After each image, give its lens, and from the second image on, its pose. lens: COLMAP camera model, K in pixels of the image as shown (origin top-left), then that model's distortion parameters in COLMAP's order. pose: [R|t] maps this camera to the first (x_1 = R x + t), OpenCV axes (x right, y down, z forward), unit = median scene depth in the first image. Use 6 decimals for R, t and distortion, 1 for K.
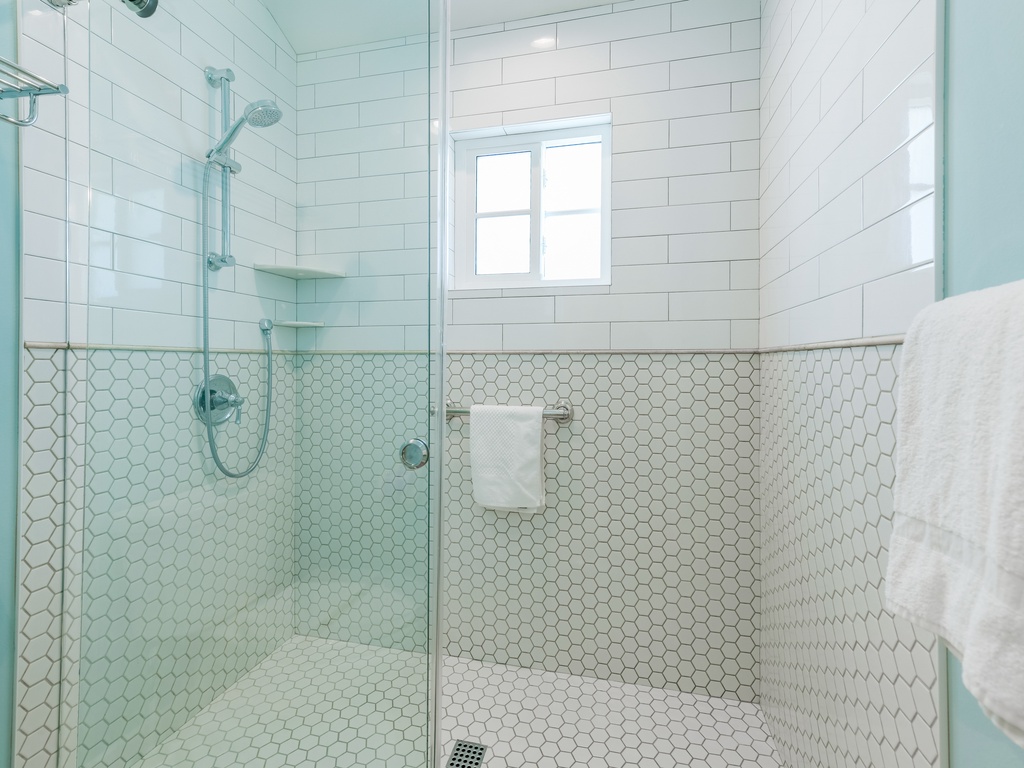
lens RADIAL K [[457.2, 0, 519.5], [0, 457.2, 362.1], [0, 0, 1]] dist [0.005355, -0.001794]
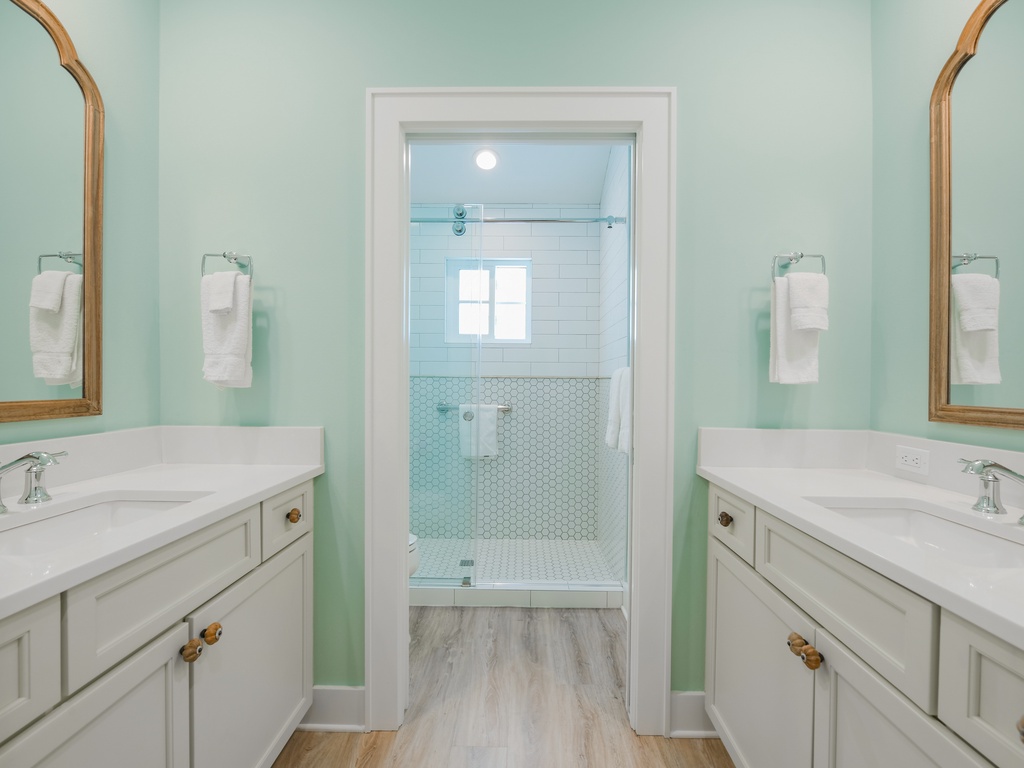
lens RADIAL K [[457.2, 0, 529.1], [0, 457.2, 386.0], [0, 0, 1]] dist [0.005355, -0.001794]
pose [[0.975066, 0.005642, 0.221843, -0.251831], [-0.007613, 0.999939, 0.008029, 0.000228], [-0.221784, -0.009518, 0.975049, -0.948857]]
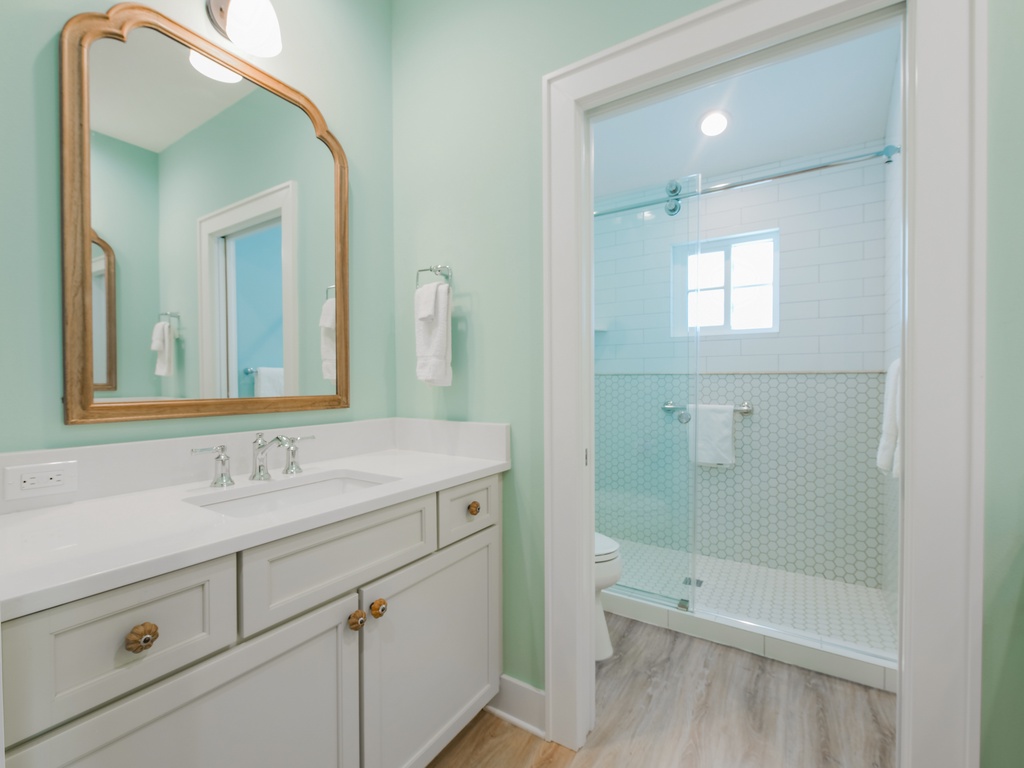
lens RADIAL K [[457.2, 0, 519.1], [0, 457.2, 385.8], [0, 0, 1]] dist [0.005355, -0.001794]
pose [[0.946182, 0.001653, -0.323632, -0.151937], [0.002347, 0.999926, 0.011967, 0.002487], [0.323628, -0.012082, 0.946107, -0.863306]]
